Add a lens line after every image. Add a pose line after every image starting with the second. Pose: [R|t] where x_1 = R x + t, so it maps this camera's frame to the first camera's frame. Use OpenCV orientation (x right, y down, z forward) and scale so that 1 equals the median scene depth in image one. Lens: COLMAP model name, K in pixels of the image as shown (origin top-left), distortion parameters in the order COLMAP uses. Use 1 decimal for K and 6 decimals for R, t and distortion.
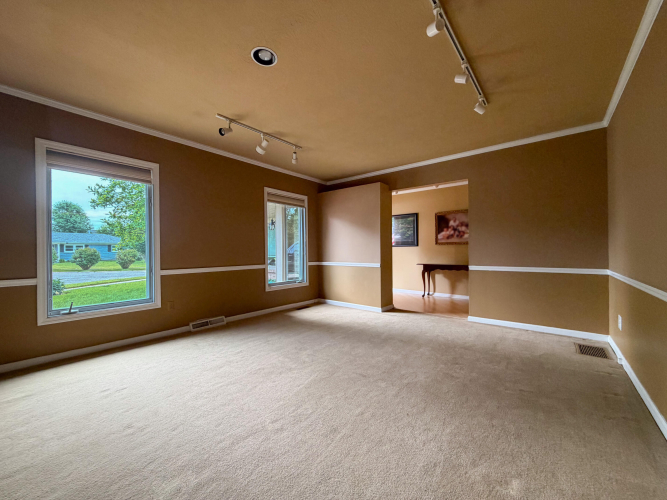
lens RADIAL K [[272.2, 0, 333.3], [0, 272.2, 249.8], [0, 0, 1]] dist [-0.006367, -0.000057]
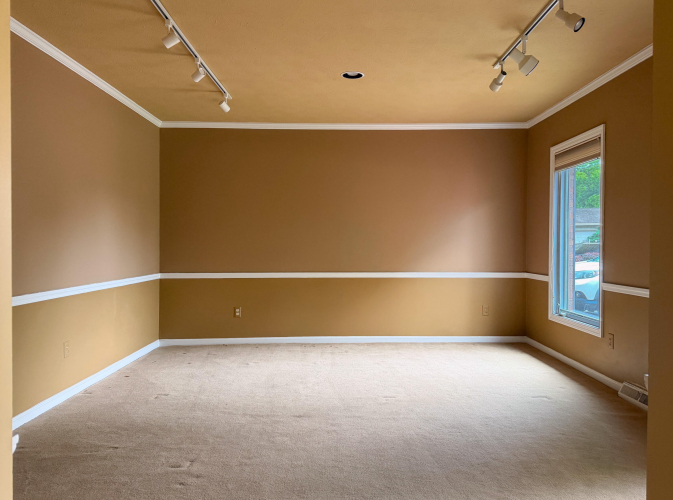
lens RADIAL K [[491.3, 0, 336.8], [0, 491.3, 249.4], [0, 0, 1]] dist [0.042223, -0.054865]
pose [[-0.771169, 0.013365, -0.636490, 0.851099], [0.004786, 0.999873, 0.015196, -0.037945], [0.636613, 0.008672, -0.771135, 2.002831]]
